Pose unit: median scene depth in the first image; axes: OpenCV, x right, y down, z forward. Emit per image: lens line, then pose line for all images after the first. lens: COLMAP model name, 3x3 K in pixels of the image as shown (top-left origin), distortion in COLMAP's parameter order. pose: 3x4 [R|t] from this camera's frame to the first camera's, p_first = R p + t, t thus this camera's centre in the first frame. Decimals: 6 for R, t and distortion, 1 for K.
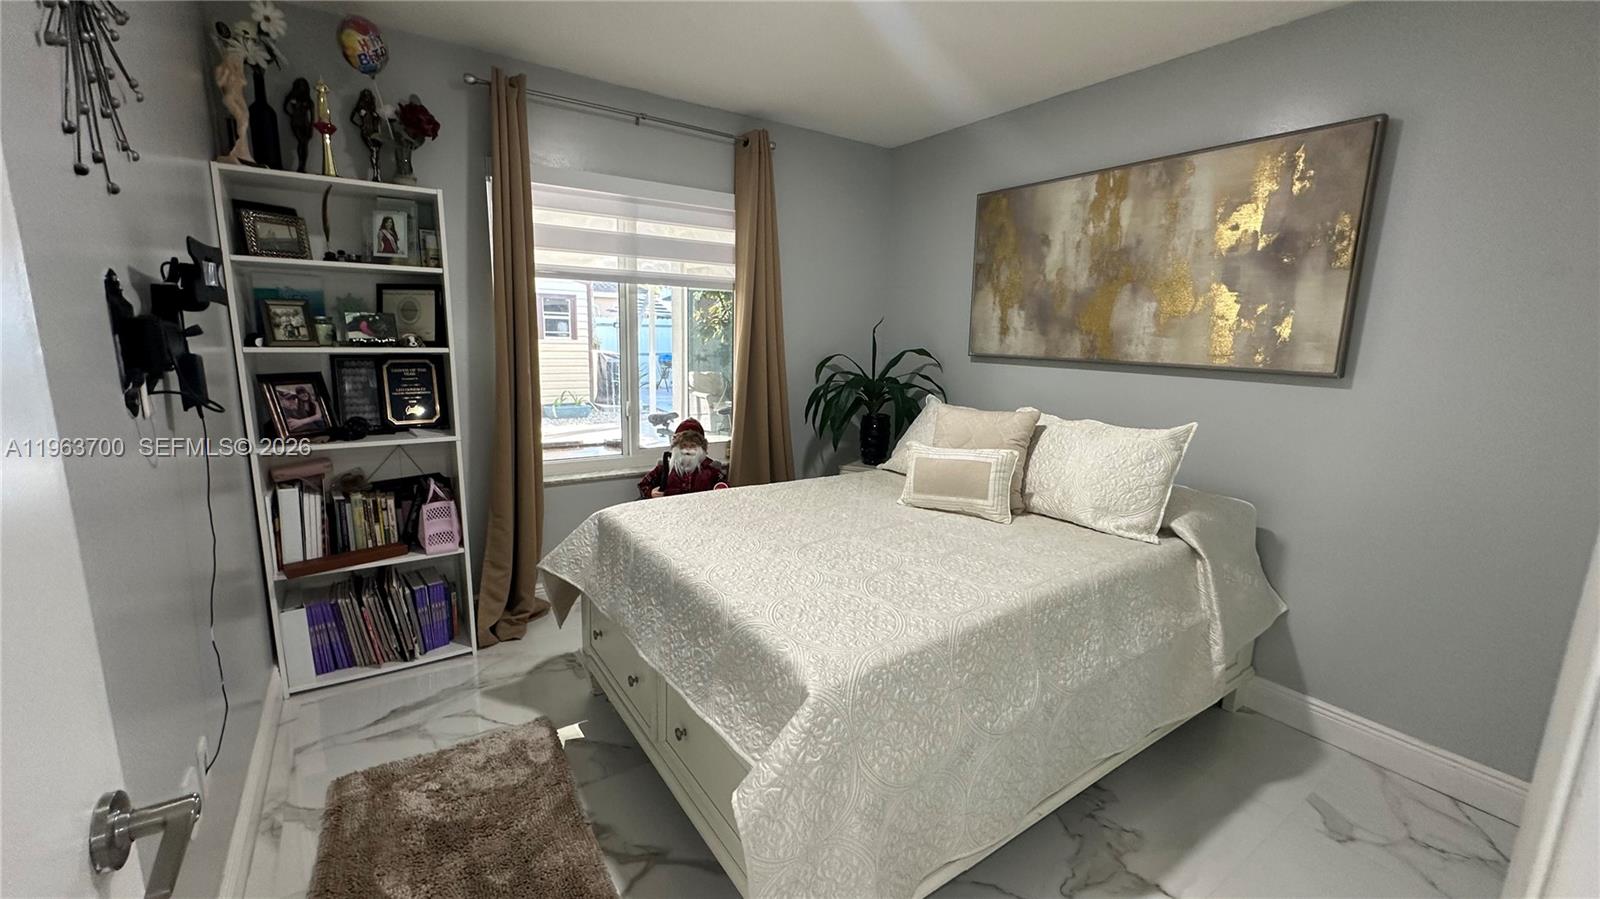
lens RADIAL K [[645.5, 0, 798.9], [0, 645.5, 449.1], [0, 0, 1]] dist [-0.005640, 0.000377]
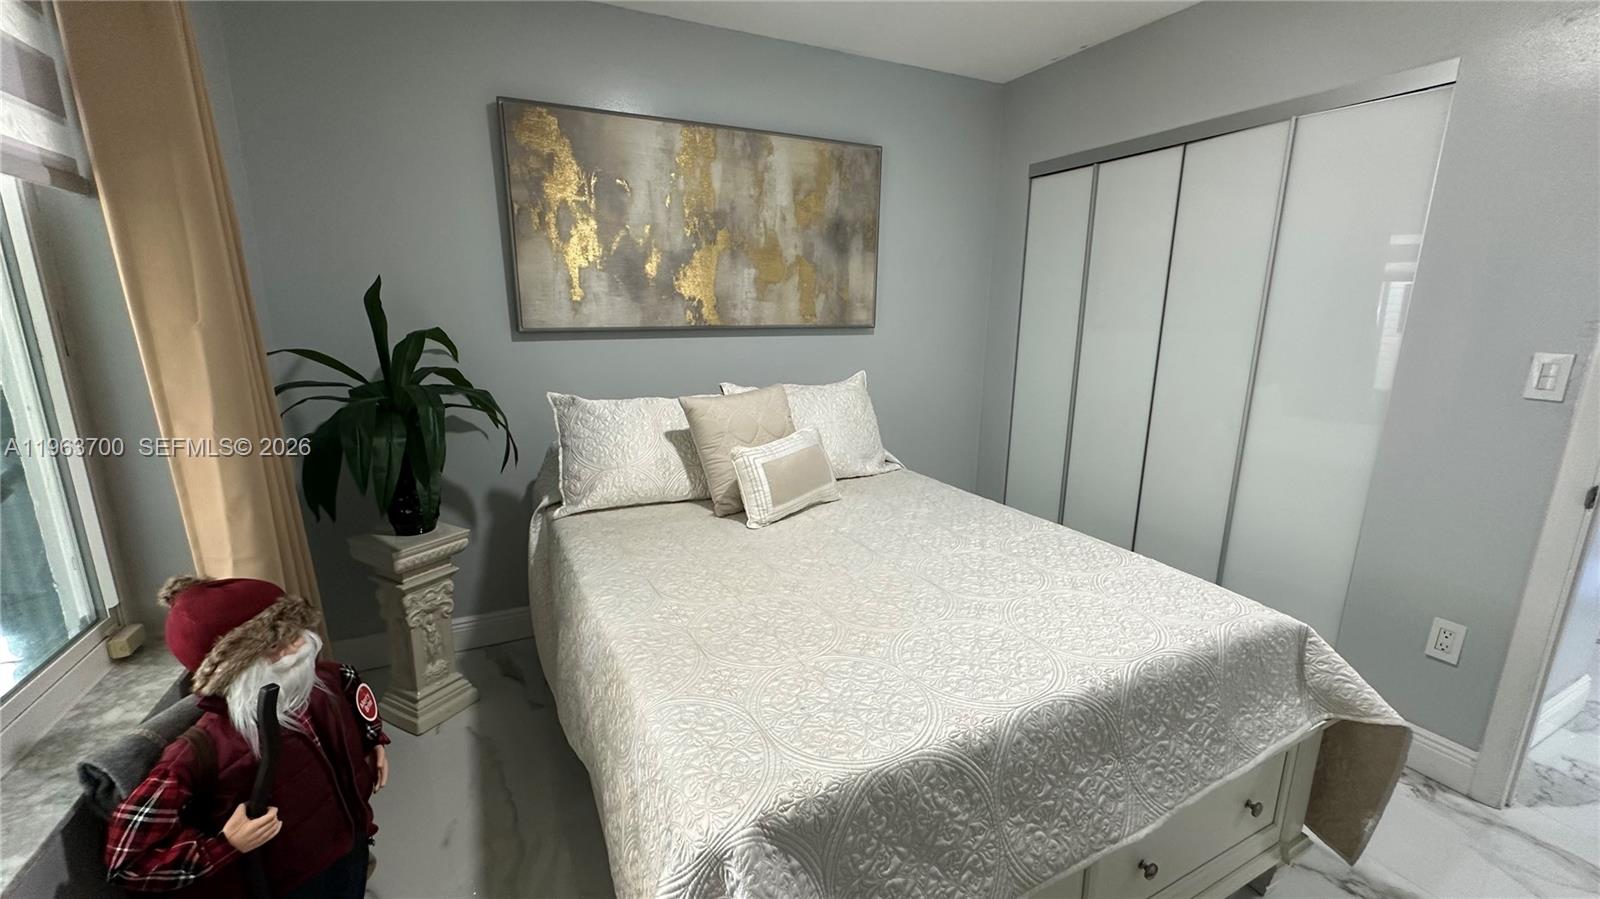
lens RADIAL K [[645.5, 0, 796.9], [0, 645.5, 449.3], [0, 0, 1]] dist [-0.005640, 0.000377]
pose [[0.134595, -0.242956, 0.960654, -0.543712], [0.177385, 0.959723, 0.217868, -0.161558], [-0.974894, 0.141082, 0.172271, 0.790946]]
